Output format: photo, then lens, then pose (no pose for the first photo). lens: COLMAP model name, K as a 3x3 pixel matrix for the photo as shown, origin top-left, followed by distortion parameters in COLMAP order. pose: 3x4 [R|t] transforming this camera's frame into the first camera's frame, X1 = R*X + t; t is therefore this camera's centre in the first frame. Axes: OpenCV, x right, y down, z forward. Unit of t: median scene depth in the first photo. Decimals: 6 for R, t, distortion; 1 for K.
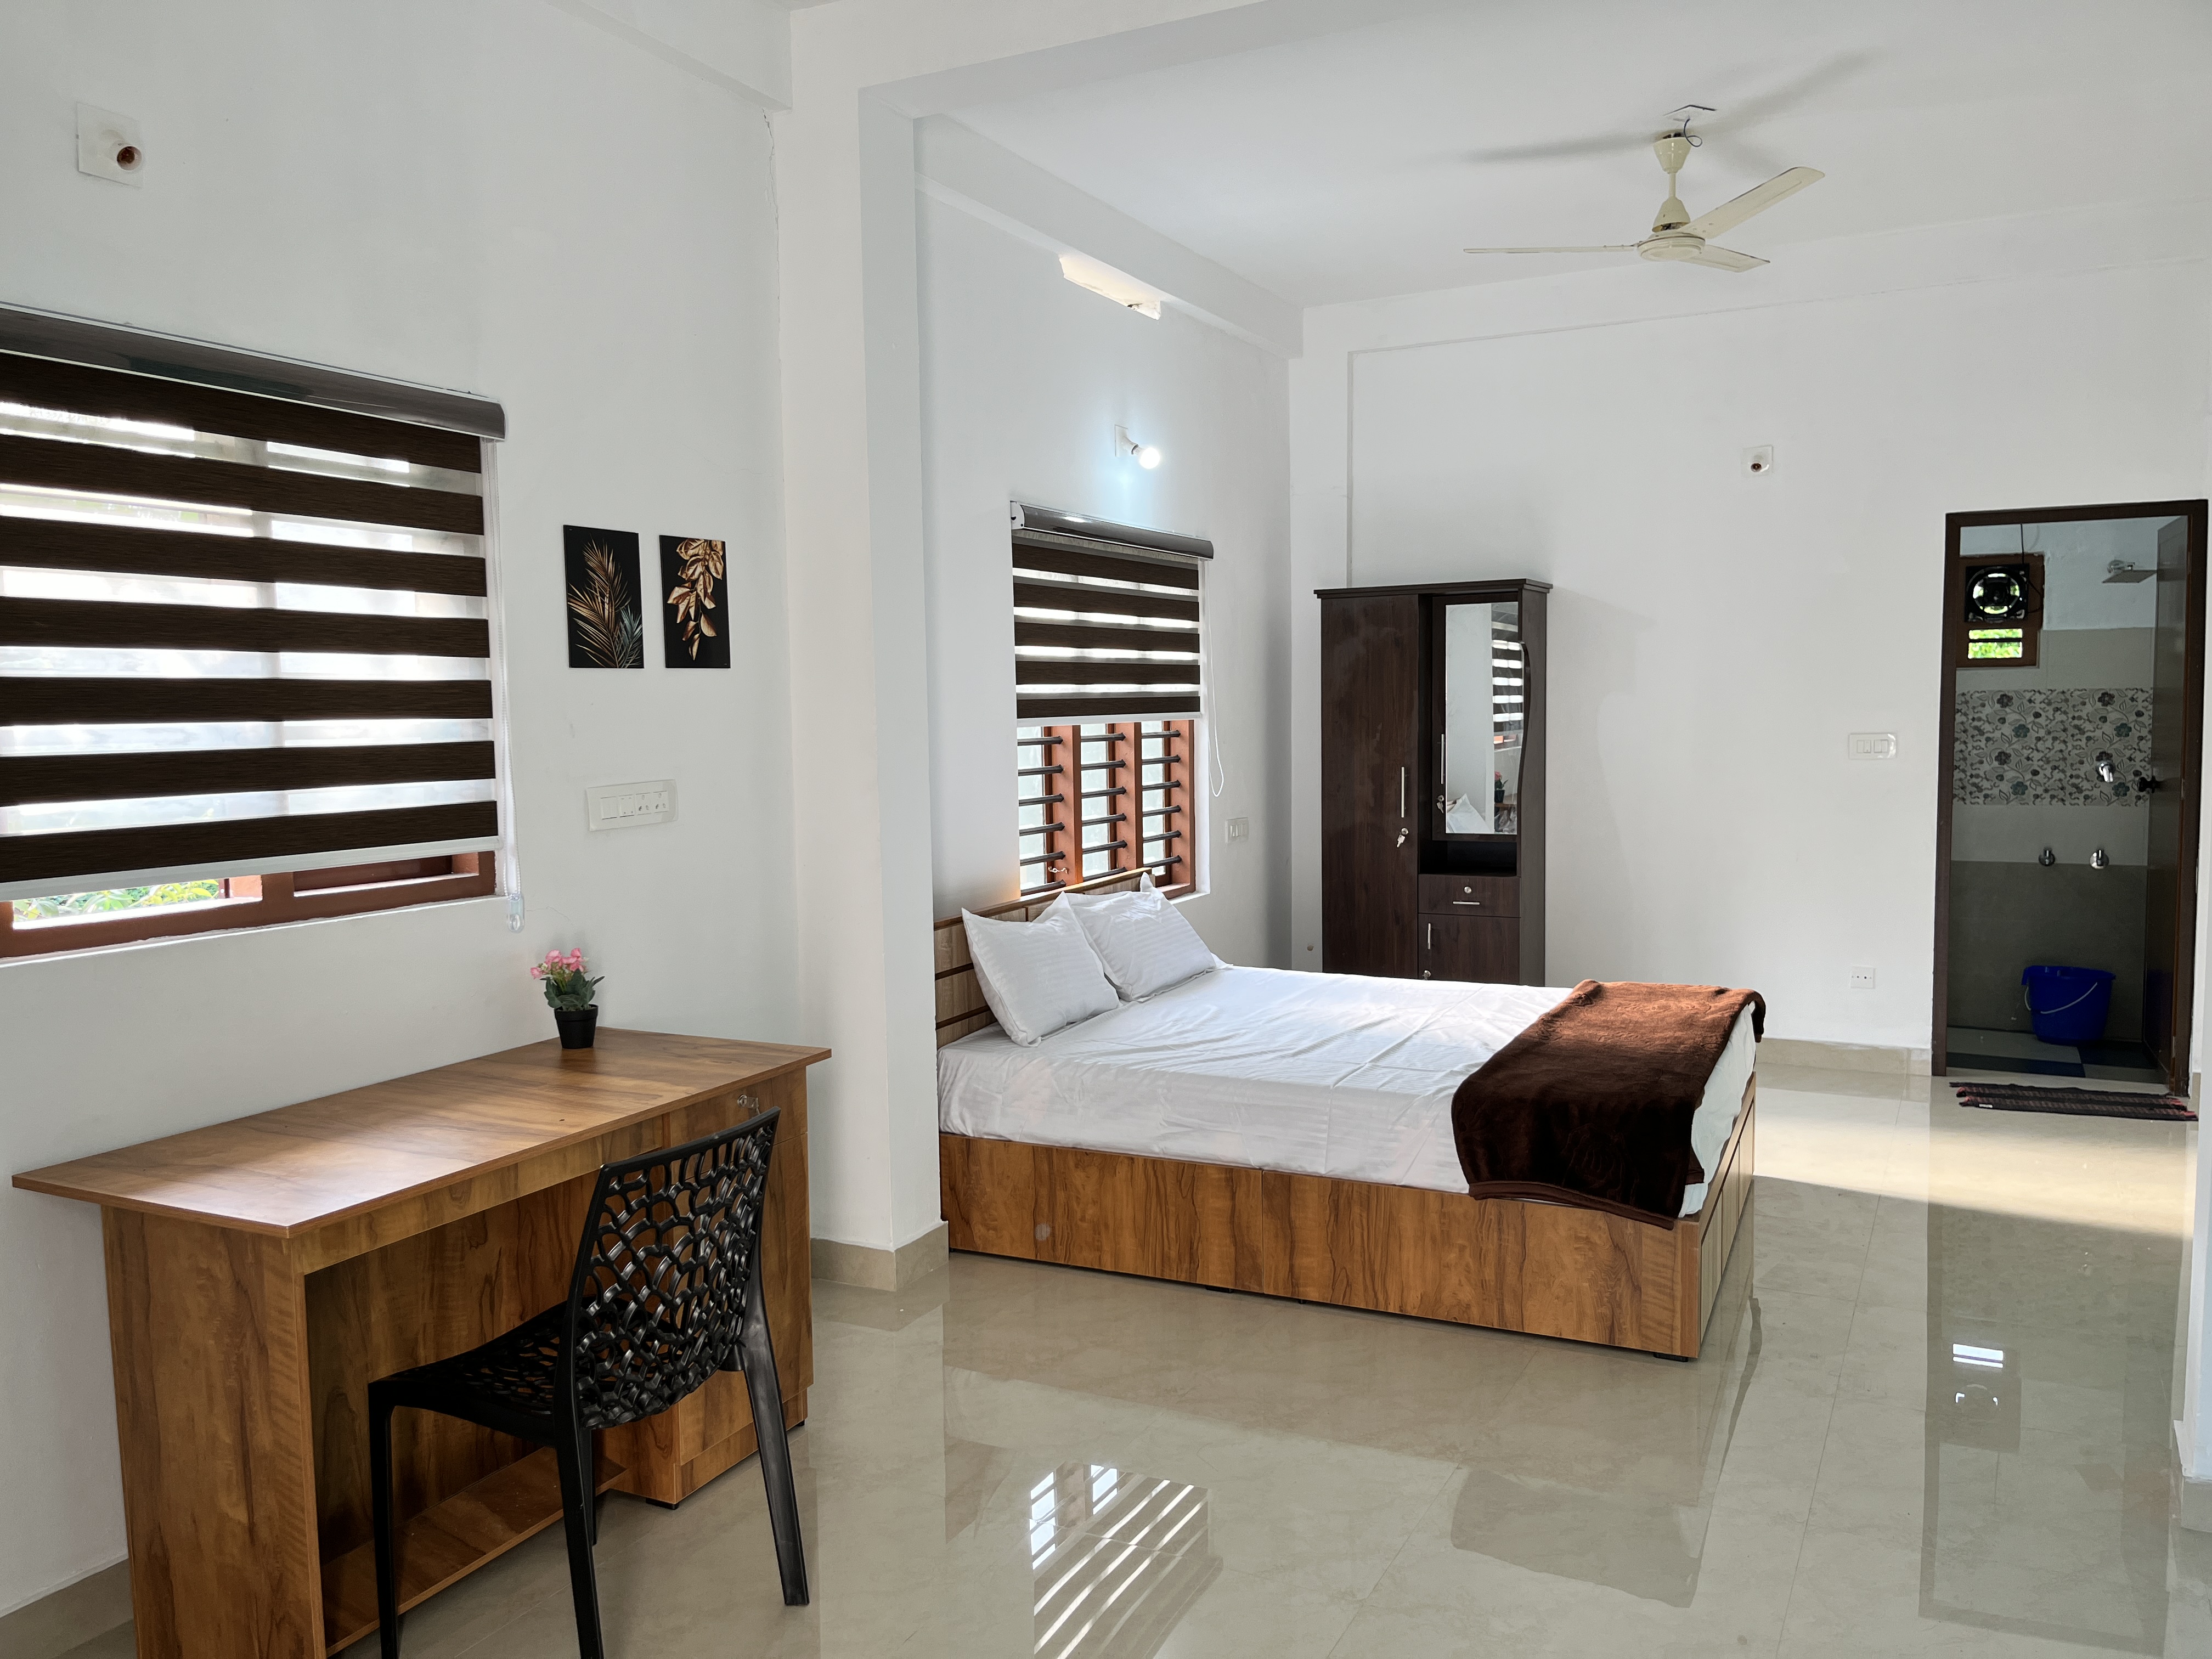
lens RADIAL K [[1673.0, 0, 1106.0], [0, 1673.0, 829.5], [0, 0, 1]] dist [-0.000634, -0.001597]
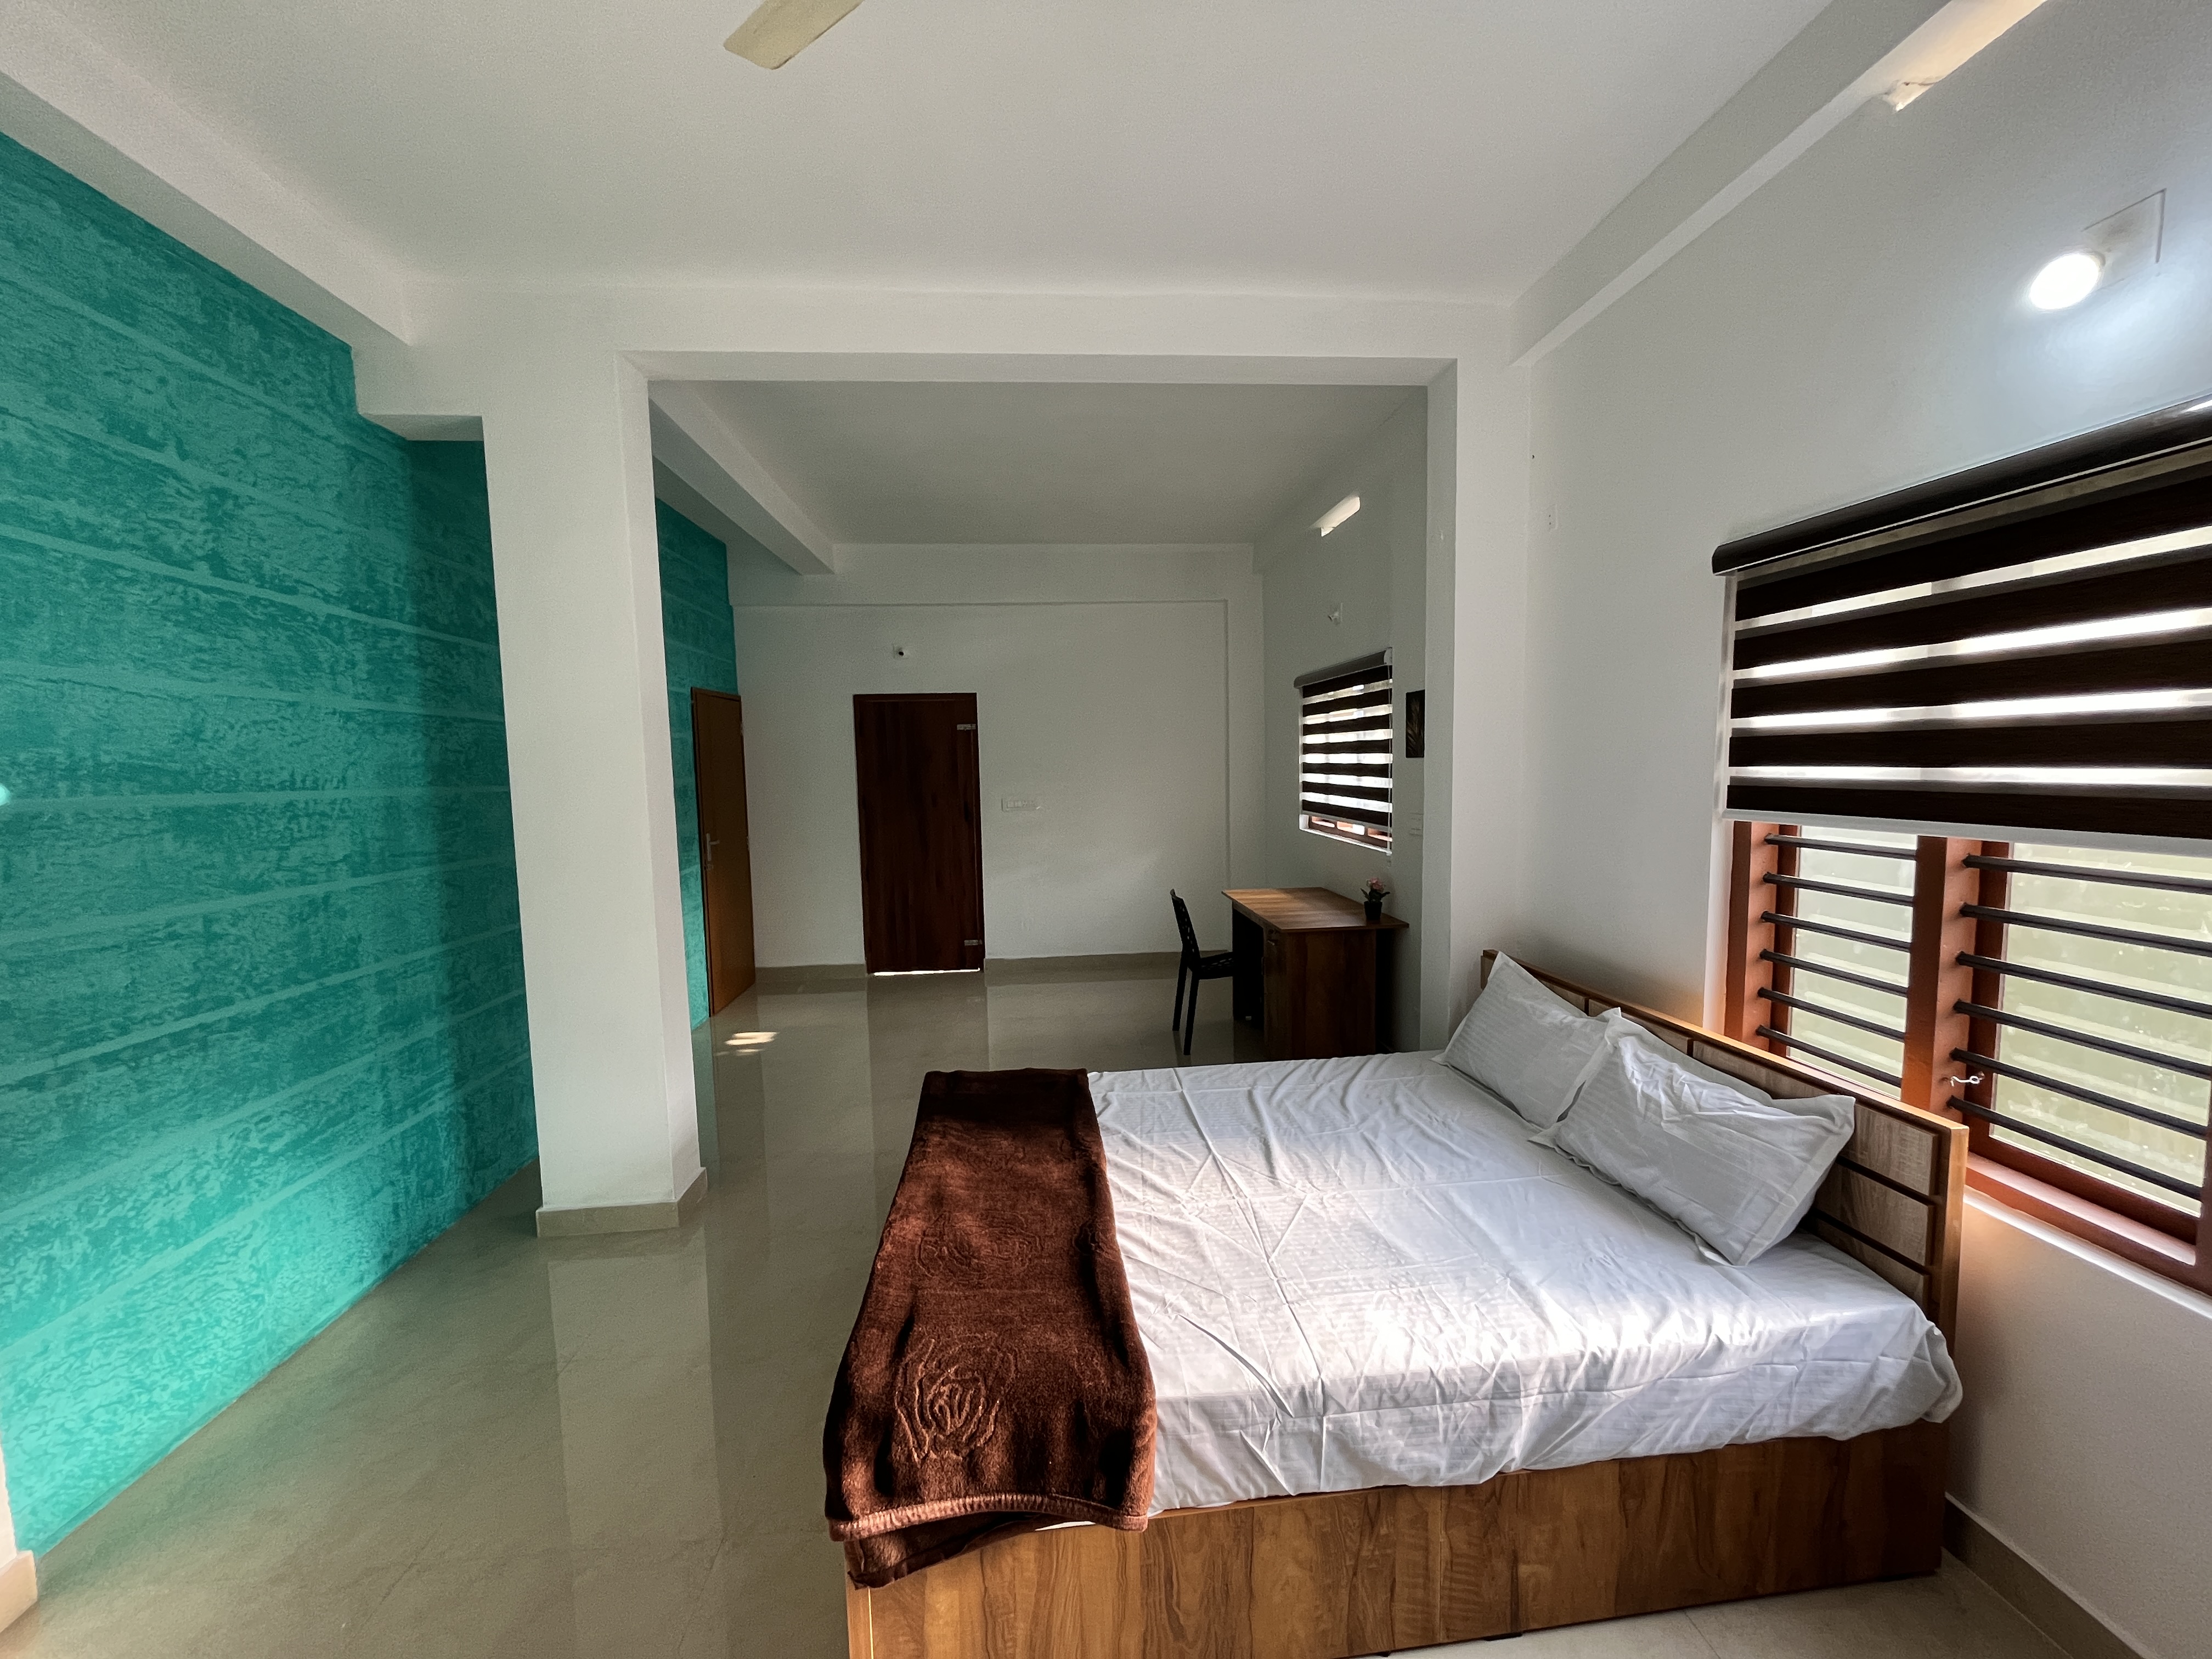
lens RADIAL K [[873.0, 0, 1106.0], [0, 873.0, 829.5], [0, 0, 1]] dist [-0.000245, -0.000170]
pose [[-0.859661, 0.065034, -0.506708, 0.414078], [-0.015918, 0.987972, 0.153809, -0.114948], [0.510617, 0.140290, -0.848286, 1.195063]]
